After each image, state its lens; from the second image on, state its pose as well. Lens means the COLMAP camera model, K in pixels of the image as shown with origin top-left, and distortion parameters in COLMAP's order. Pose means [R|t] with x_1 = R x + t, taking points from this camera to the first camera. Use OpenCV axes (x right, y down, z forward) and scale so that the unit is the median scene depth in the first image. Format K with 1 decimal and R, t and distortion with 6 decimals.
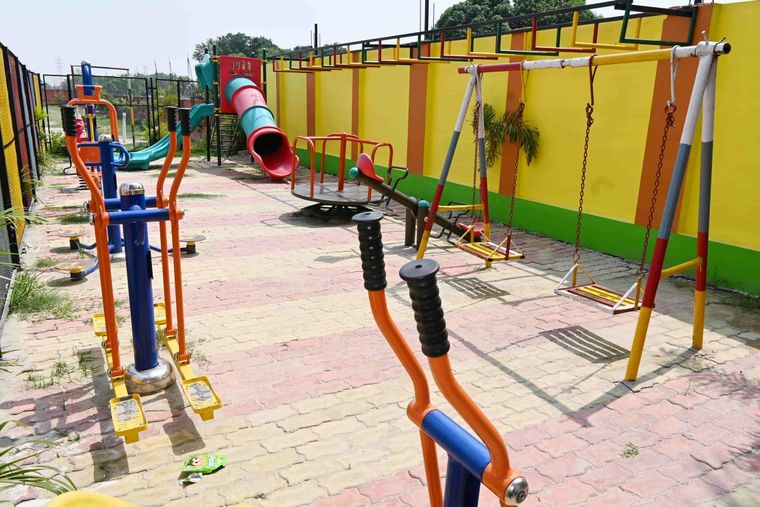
lens RADIAL K [[570.2, 0, 376.8], [0, 570.2, 249.8], [0, 0, 1]] dist [0.021053, -0.018482]
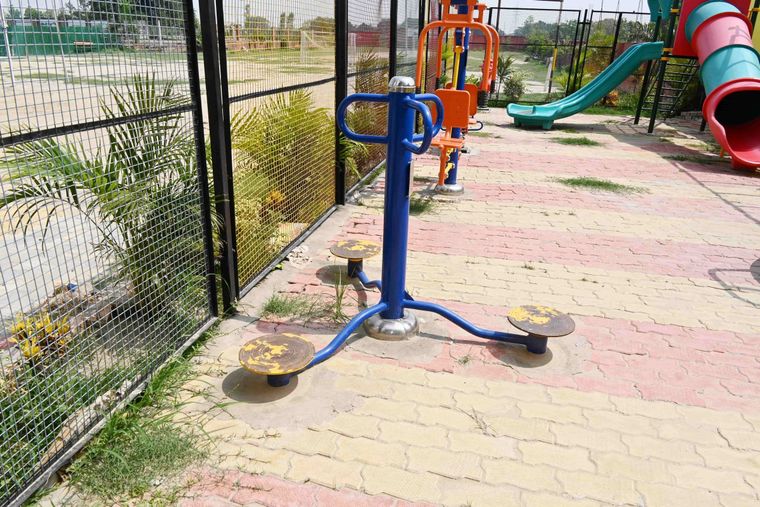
lens RADIAL K [[570.2, 0, 381.9], [0, 570.2, 249.7], [0, 0, 1]] dist [0.021053, -0.018482]
pose [[0.764266, 0.225541, -0.604177, -0.151688], [-0.174320, 0.974225, 0.143173, -0.109494], [0.620895, -0.004102, 0.783883, 0.531435]]
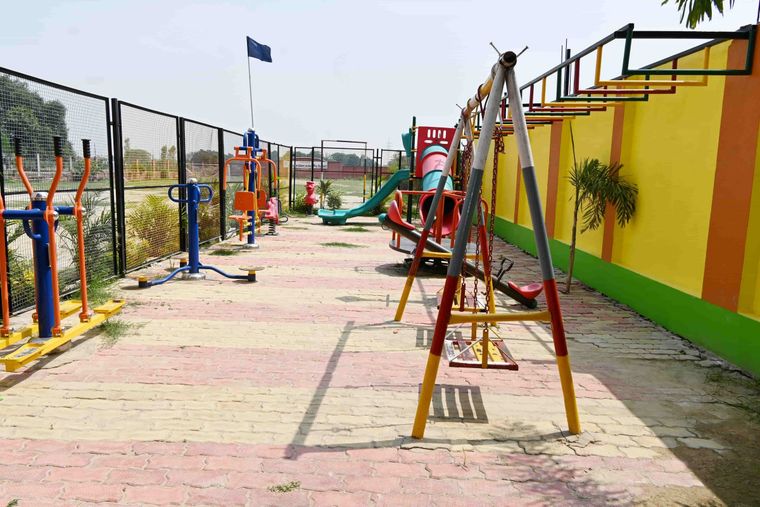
lens RADIAL K [[570.2, 0, 380.3], [0, 570.2, 251.8], [0, 0, 1]] dist [0.021053, -0.018482]
pose [[0.875549, 0.068125, -0.478301, 0.423499], [-0.127868, 0.987380, -0.093433, 0.020574], [0.465900, 0.142965, 0.873211, 0.096856]]
